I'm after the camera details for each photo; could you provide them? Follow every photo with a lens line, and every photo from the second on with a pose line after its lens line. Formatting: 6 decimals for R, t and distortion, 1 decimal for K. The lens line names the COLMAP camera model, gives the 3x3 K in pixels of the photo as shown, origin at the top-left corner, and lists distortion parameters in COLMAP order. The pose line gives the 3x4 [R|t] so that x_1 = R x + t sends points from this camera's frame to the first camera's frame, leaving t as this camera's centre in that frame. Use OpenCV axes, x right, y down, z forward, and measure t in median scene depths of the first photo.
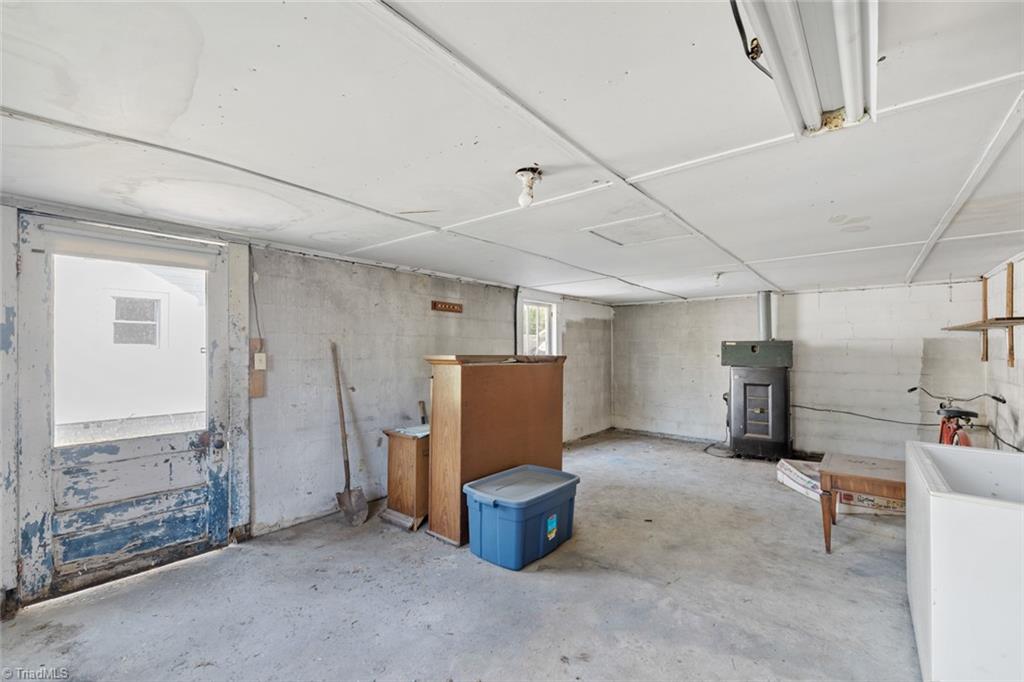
lens RADIAL K [[433.4, 0, 513.3], [0, 433.4, 345.6], [0, 0, 1]] dist [0.001591, -0.000185]
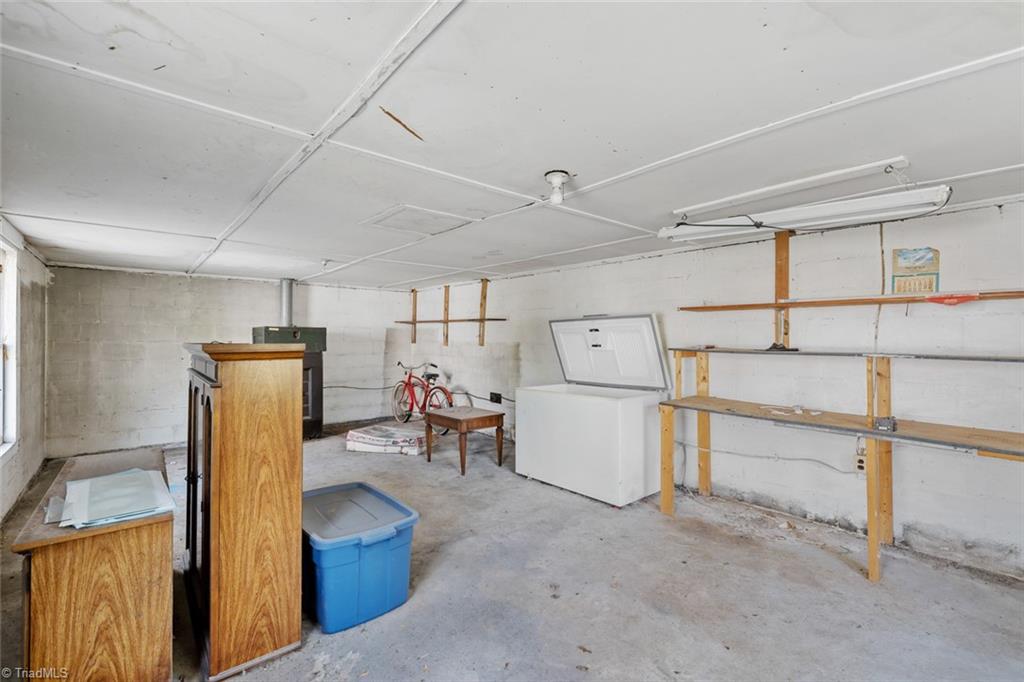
lens RADIAL K [[433.4, 0, 513.5], [0, 433.4, 336.4], [0, 0, 1]] dist [0.001591, -0.000185]
pose [[0.184765, 0.000224, 0.982783, -0.446470], [-0.011322, 0.999934, 0.001900, 0.004644], [-0.982718, -0.011478, 0.184755, 0.376914]]
